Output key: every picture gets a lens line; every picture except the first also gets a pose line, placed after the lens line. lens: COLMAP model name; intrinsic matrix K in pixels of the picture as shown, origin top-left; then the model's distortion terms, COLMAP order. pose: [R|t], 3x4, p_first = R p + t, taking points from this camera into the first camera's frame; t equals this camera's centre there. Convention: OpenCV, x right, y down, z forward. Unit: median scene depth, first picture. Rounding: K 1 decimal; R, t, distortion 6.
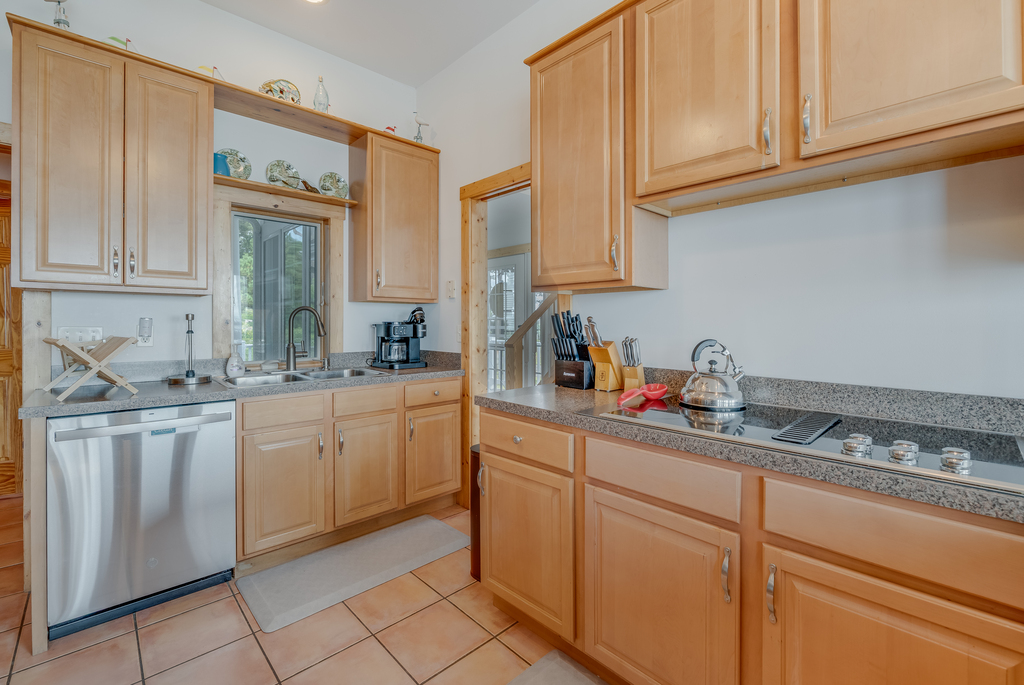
lens RADIAL K [[445.4, 0, 516.4], [0, 445.4, 322.0], [0, 0, 1]] dist [-0.003780, -0.001850]
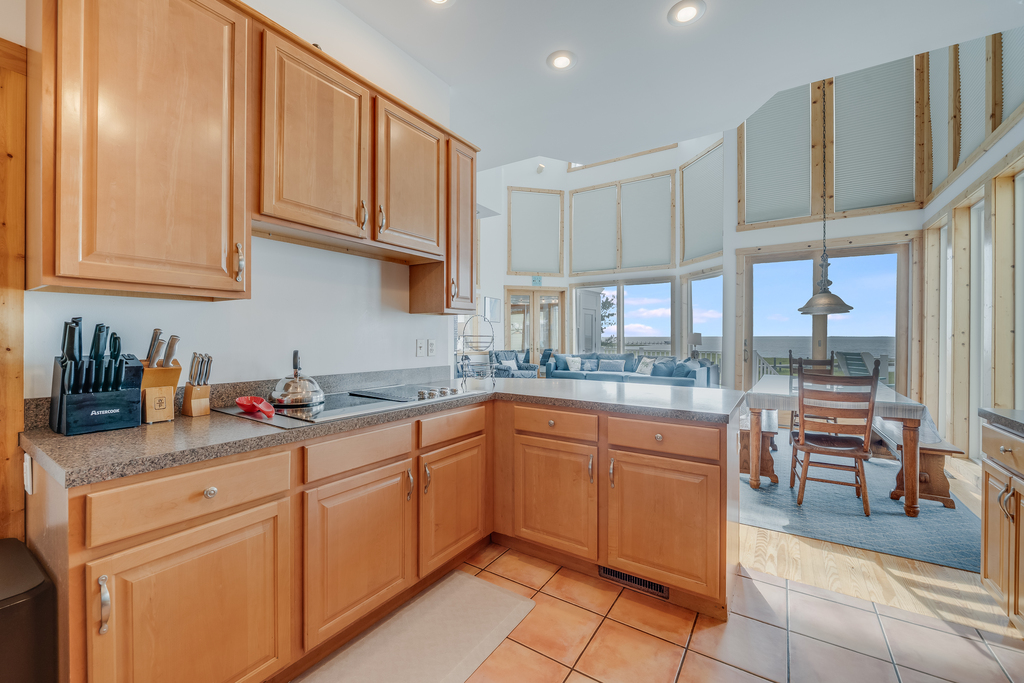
lens RADIAL K [[410.7, 0, 513.7], [0, 410.7, 339.3], [0, 0, 1]] dist [-0.009086, 0.000948]
pose [[-0.222178, -0.008575, 0.974968, -0.609565], [-0.006405, 0.999953, 0.007335, -0.002758], [-0.974985, -0.004615, -0.222222, 0.503369]]
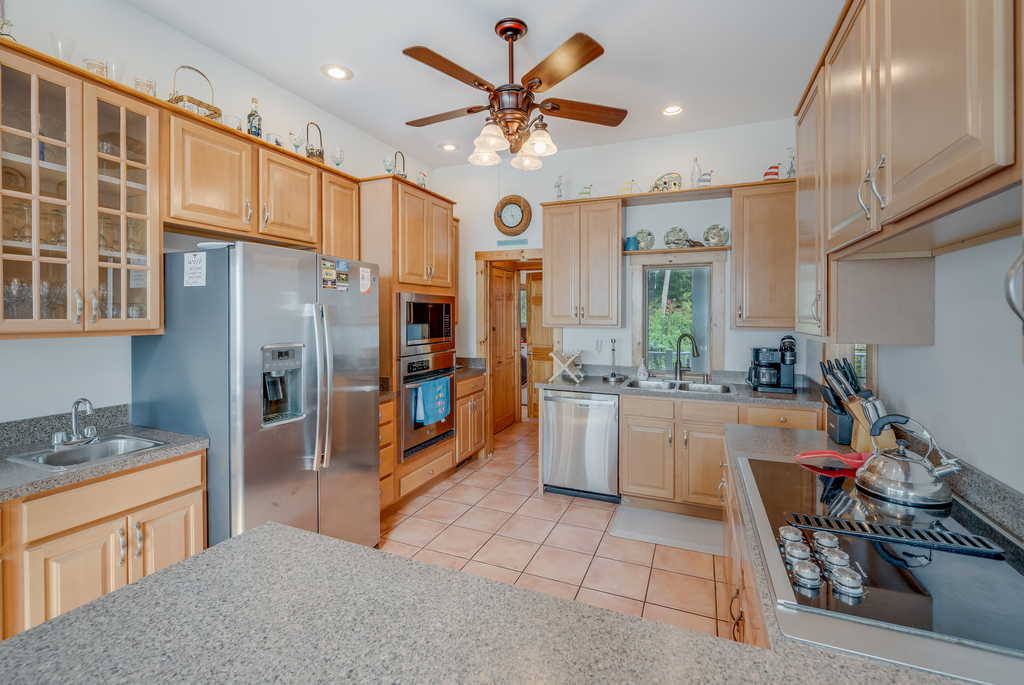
lens RADIAL K [[445.4, 0, 516.9], [0, 445.4, 322.6], [0, 0, 1]] dist [-0.003780, -0.001850]
pose [[0.400033, 0.016964, -0.916344, 0.696320], [-0.001553, 0.999840, 0.017831, -0.116780], [0.916499, -0.005710, 0.399996, -0.002941]]
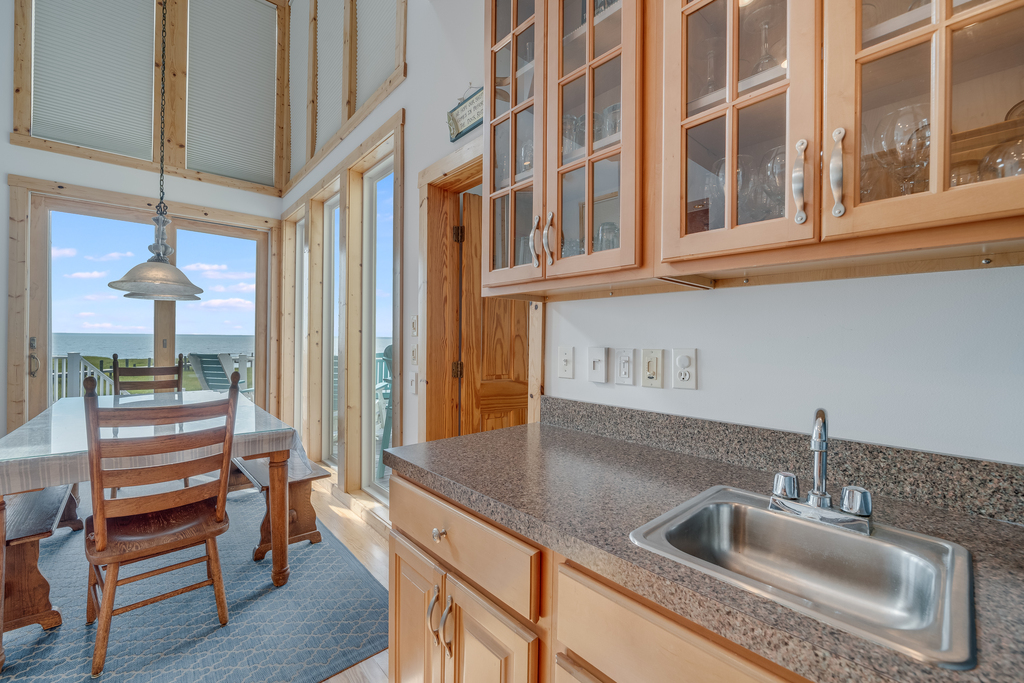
lens RADIAL K [[414.9, 0, 511.5], [0, 414.9, 341.6], [0, 0, 1]] dist [-0.009546, -0.000727]
pose [[-0.999440, -0.014484, 0.030153, -0.179139], [-0.014449, 0.999895, 0.001364, -0.004176], [-0.030170, 0.000927, -0.999544, -0.098351]]
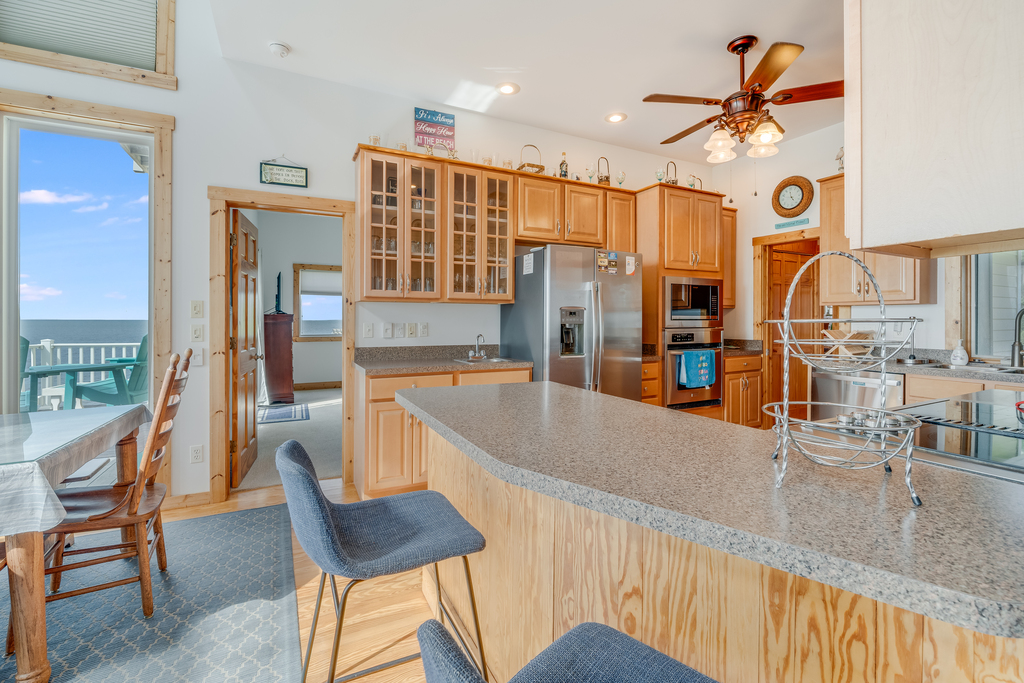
lens RADIAL K [[445.4, 0, 511.5], [0, 445.4, 319.8], [0, 0, 1]] dist [-0.003780, -0.001850]
pose [[-0.289263, -0.000018, -0.957250, 1.131348], [0.000106, 1.000000, -0.000051, -0.008242], [0.957250, -0.000116, -0.289263, 0.159808]]
